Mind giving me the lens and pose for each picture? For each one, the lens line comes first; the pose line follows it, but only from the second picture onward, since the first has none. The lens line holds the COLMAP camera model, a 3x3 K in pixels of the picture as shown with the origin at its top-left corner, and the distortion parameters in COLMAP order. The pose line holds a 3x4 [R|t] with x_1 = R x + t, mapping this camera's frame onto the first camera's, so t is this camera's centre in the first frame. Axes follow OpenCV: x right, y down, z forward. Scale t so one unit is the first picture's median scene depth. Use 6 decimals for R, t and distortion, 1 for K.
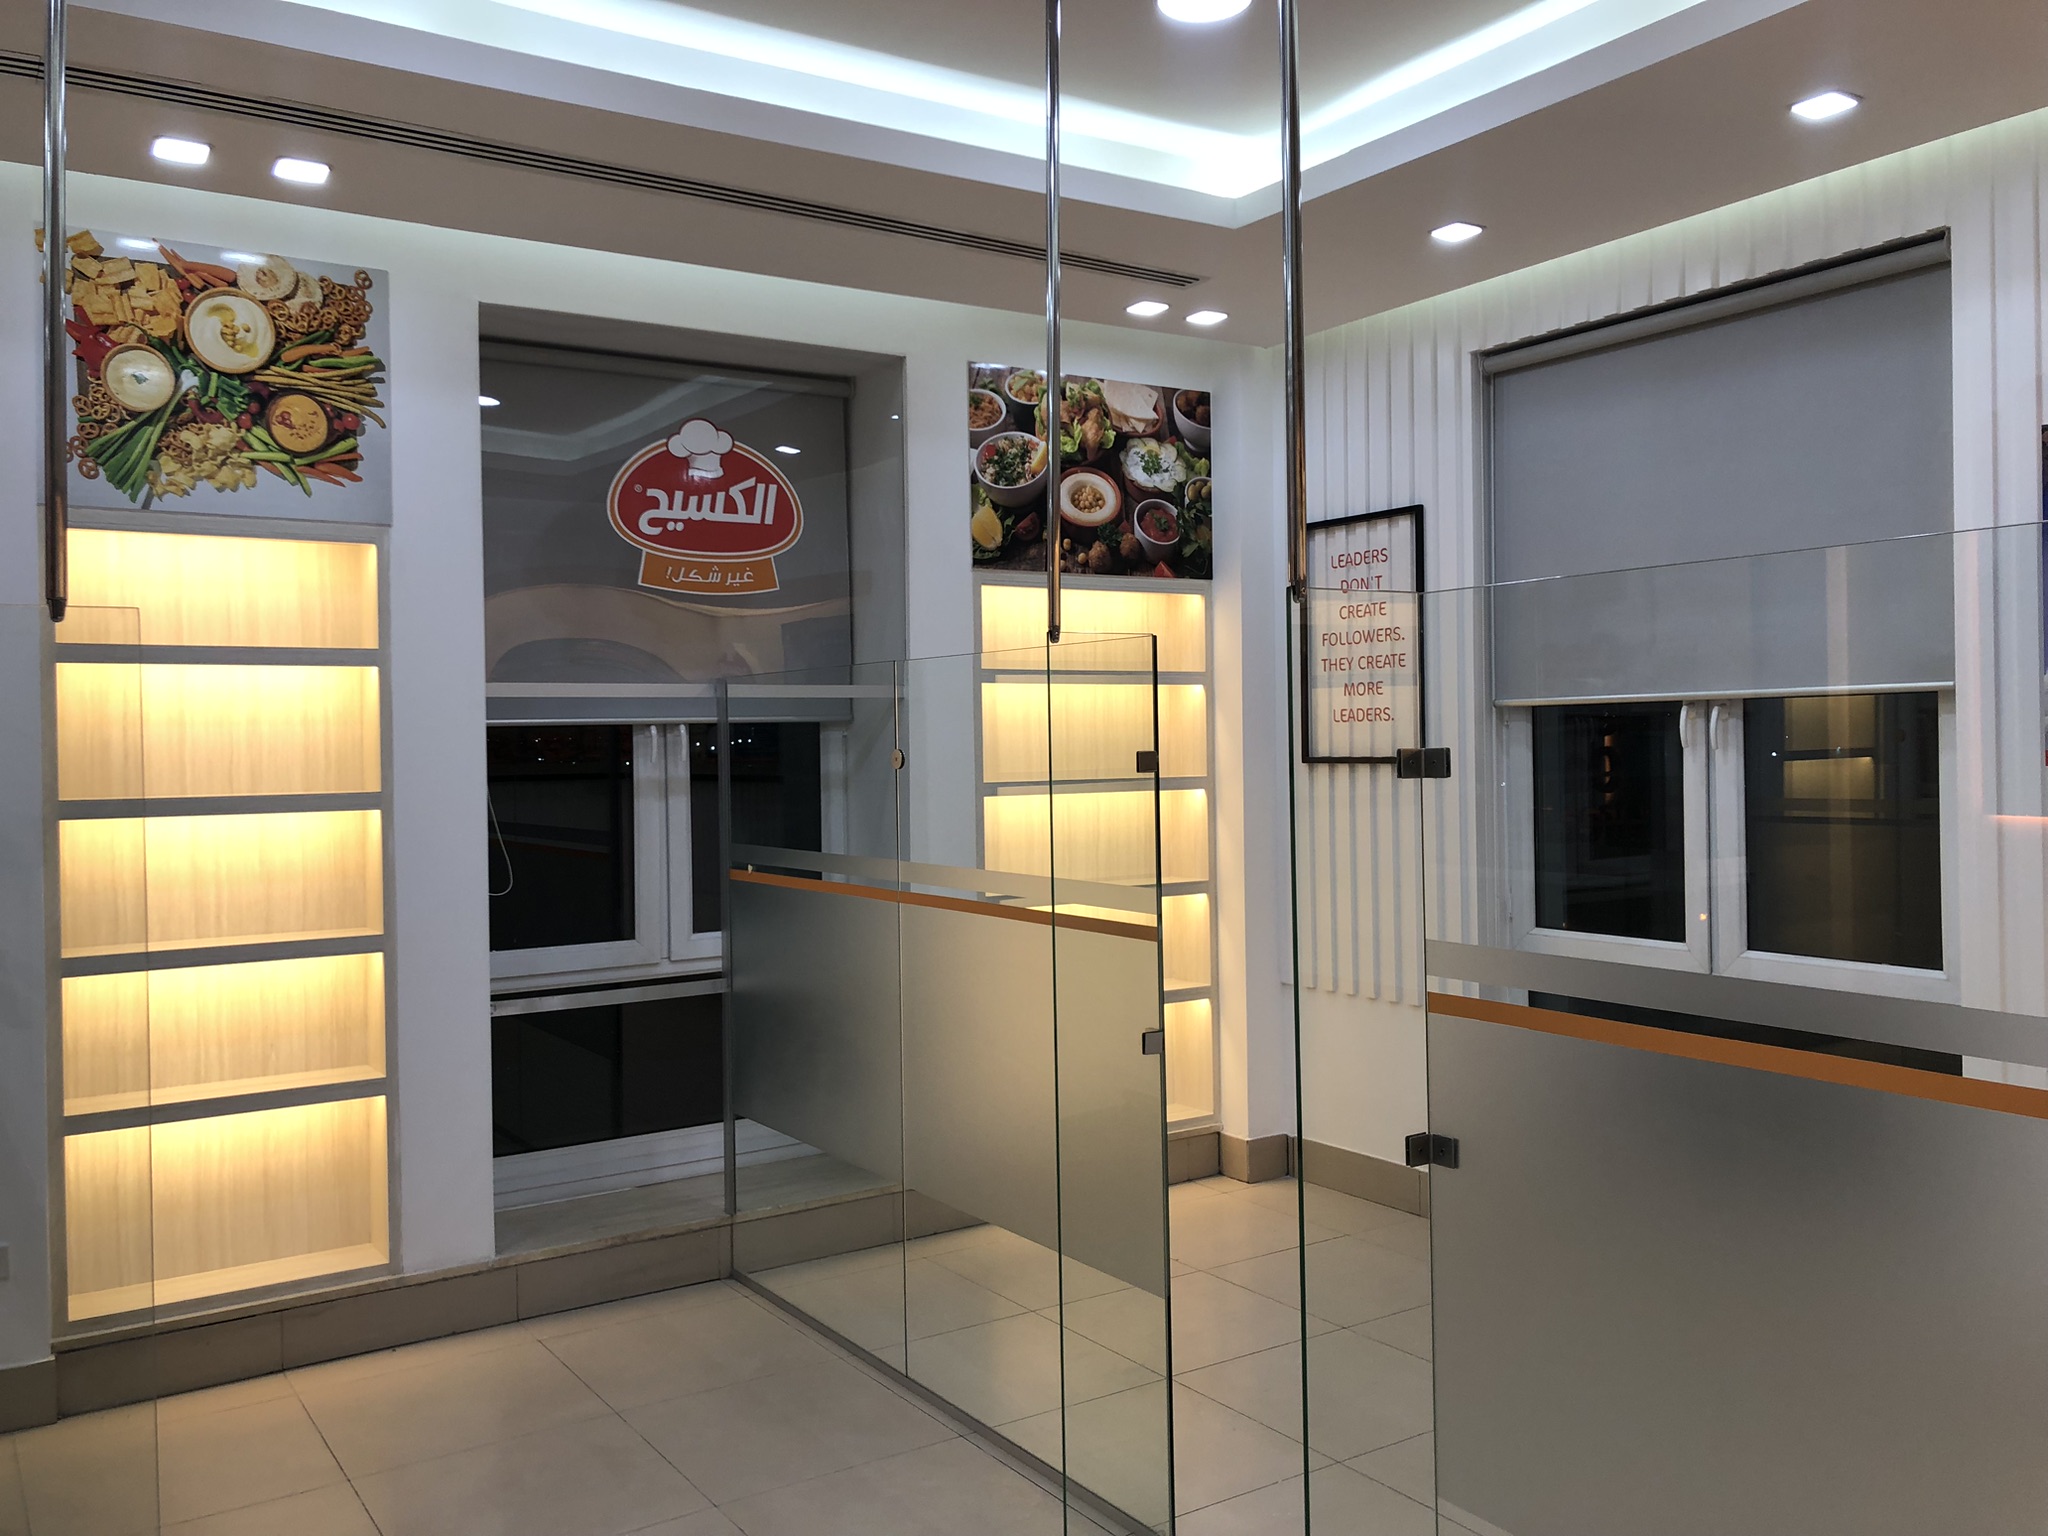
lens RADIAL K [[1670.4, 0, 1045.9], [0, 1670.4, 737.0], [0, 0, 1]] dist [0.059489, -0.061617]
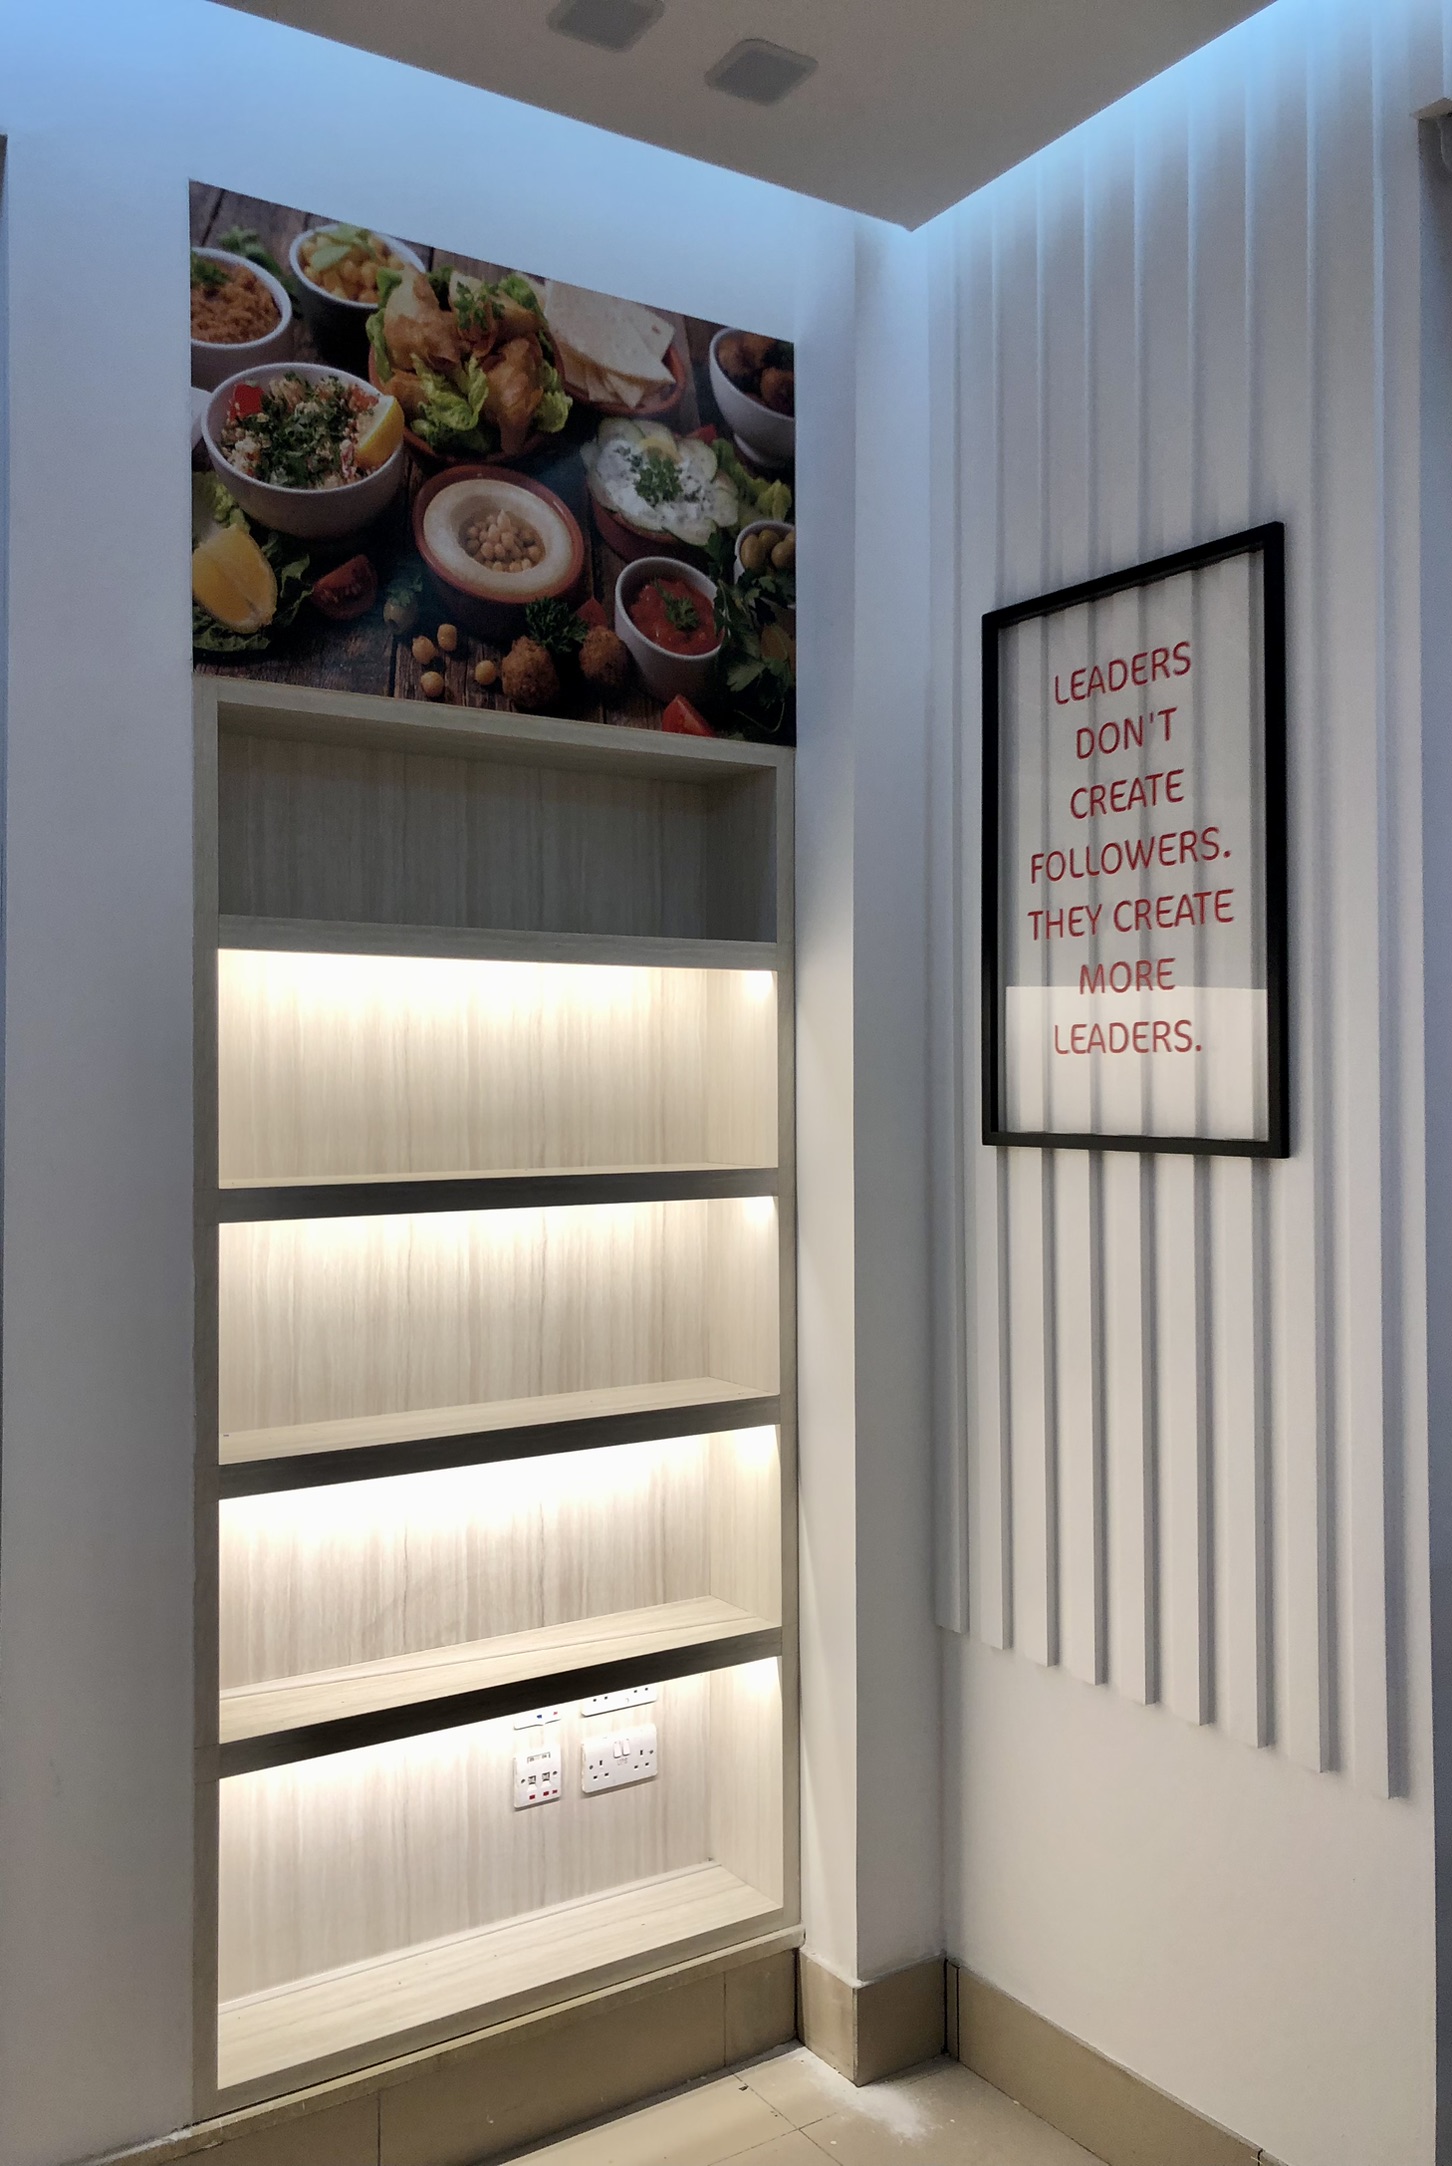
lens RADIAL K [[1763.6, 0, 691.8], [0, 1763.6, 1065.7], [0, 0, 1]] dist [0.042671, -0.047594]
pose [[0.999653, 0.010665, -0.024077, 0.093243], [-0.010804, 0.999926, -0.005650, -0.001952], [0.024015, 0.005908, 0.999694, 0.567504]]
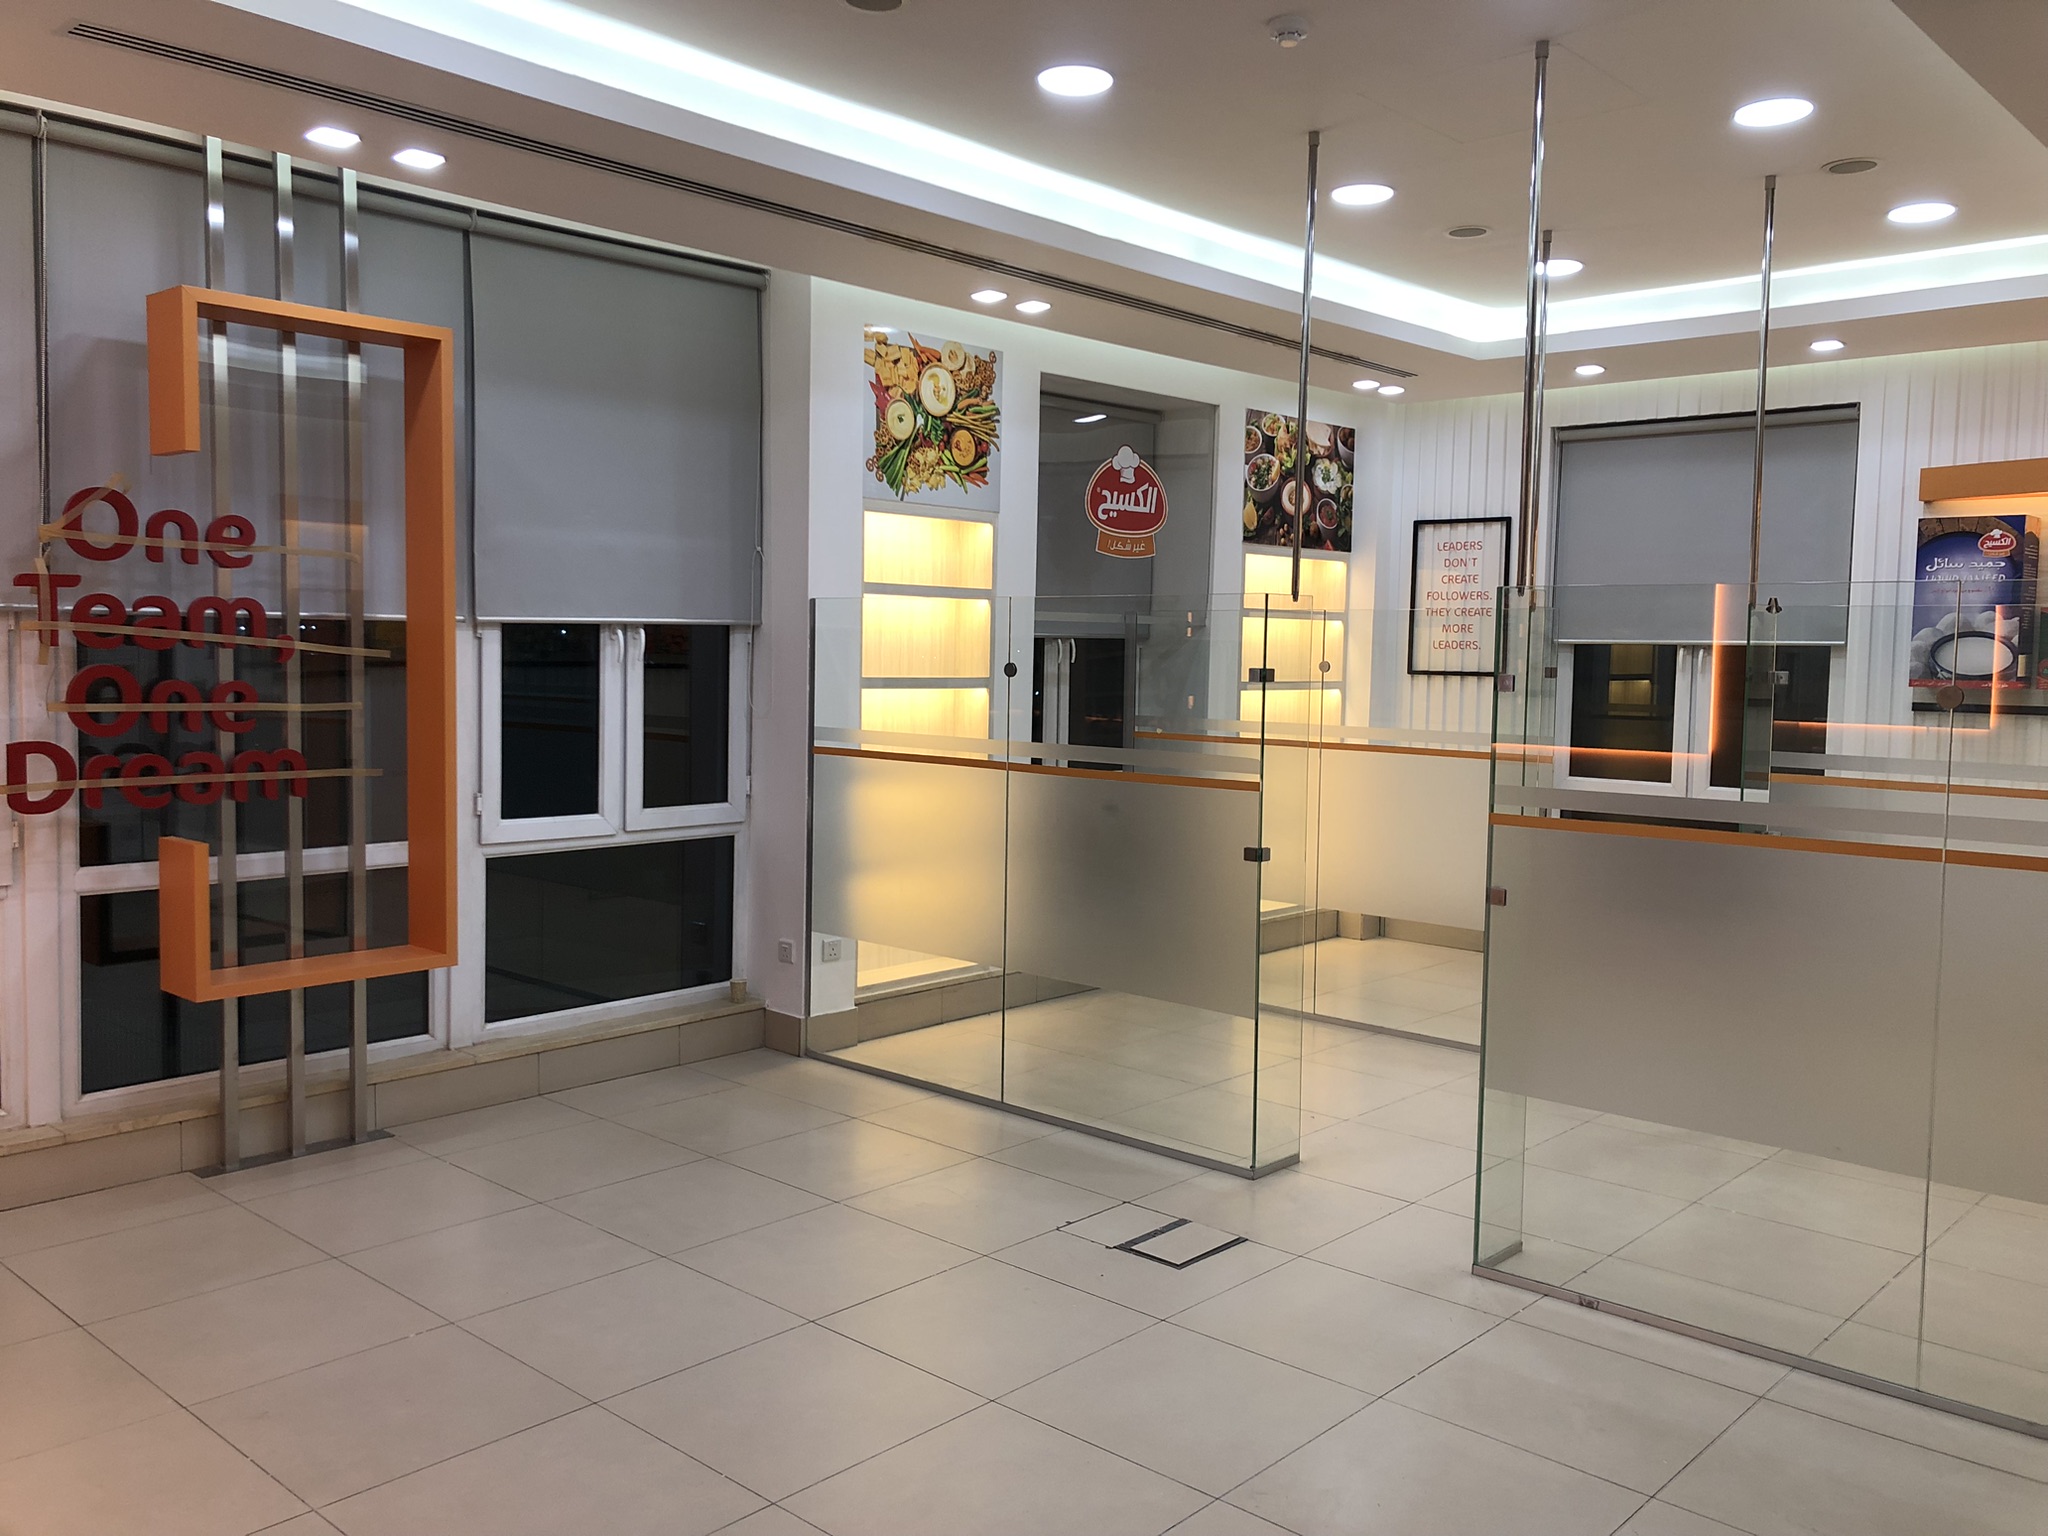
lens RADIAL K [[1670.4, 0, 1047.7], [0, 1670.4, 767.5], [0, 0, 1]] dist [0.059489, -0.061617]
pose [[0.969762, 0.015673, 0.243547, -0.601505], [-0.034148, 0.996832, 0.071825, 0.001771], [-0.241650, -0.077970, 0.967226, -0.480340]]
